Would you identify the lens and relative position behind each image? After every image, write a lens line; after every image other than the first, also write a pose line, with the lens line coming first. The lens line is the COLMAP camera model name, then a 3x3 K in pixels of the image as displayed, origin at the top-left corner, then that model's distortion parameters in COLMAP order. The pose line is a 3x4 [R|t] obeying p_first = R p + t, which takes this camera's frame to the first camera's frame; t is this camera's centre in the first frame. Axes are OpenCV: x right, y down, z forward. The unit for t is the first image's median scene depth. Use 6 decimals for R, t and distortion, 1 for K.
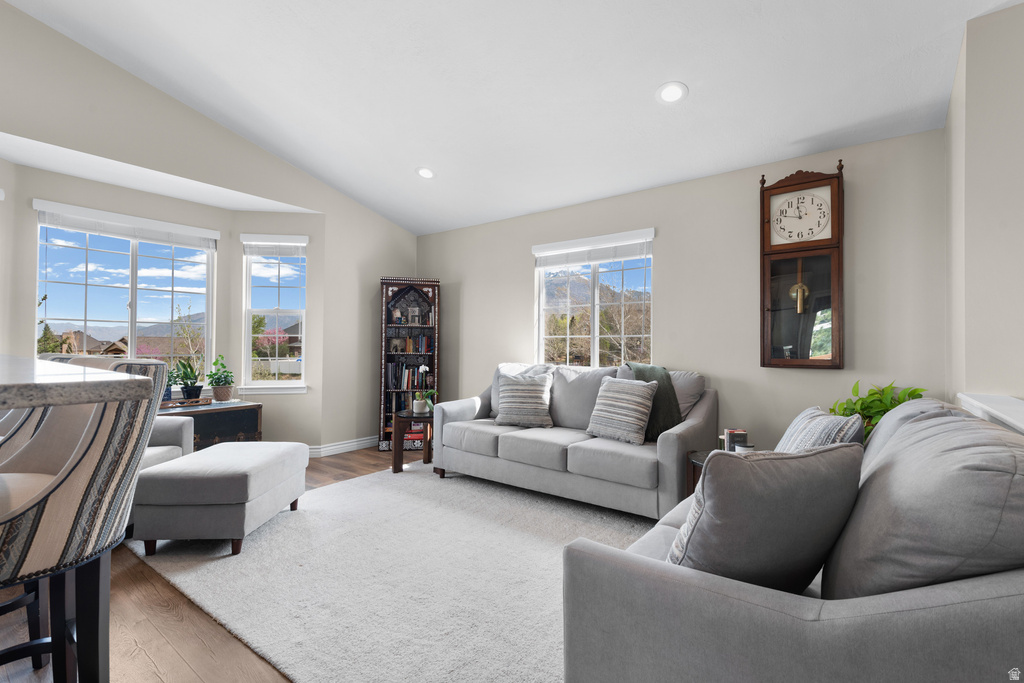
lens RADIAL K [[463.2, 0, 502.7], [0, 463.2, 335.4], [0, 0, 1]] dist [0.014570, -0.005075]
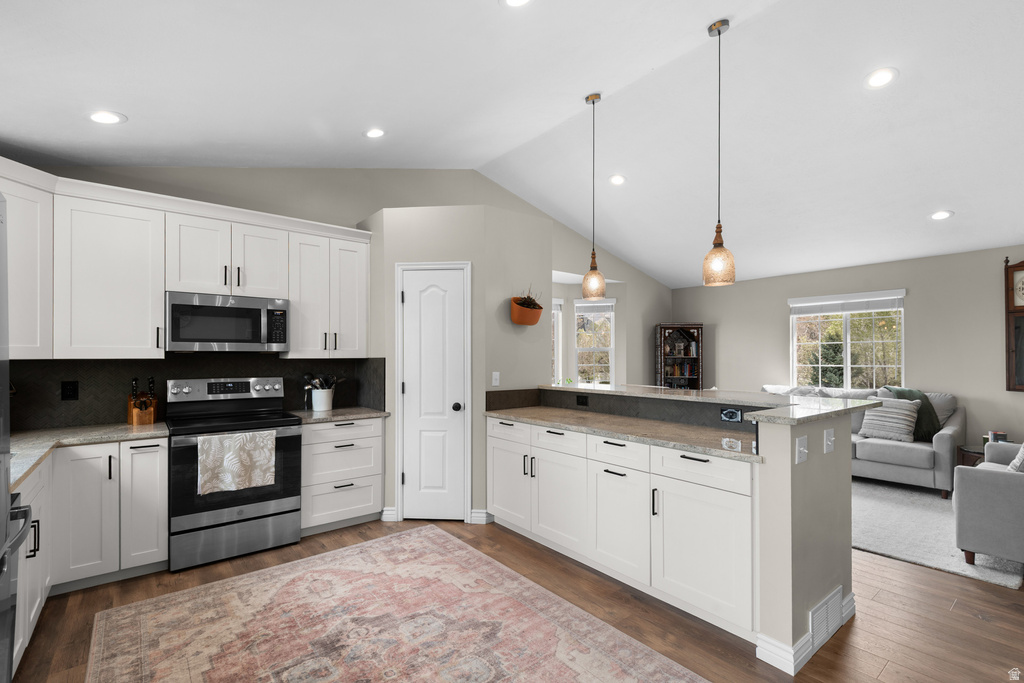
lens RADIAL K [[463.2, 0, 518.2], [0, 463.2, 351.0], [0, 0, 1]] dist [0.014570, -0.005075]
pose [[0.975170, -0.015514, -0.220916, -0.593323], [0.016825, 0.999850, 0.004055, -0.086037], [0.220820, -0.007671, 0.975285, -0.737476]]
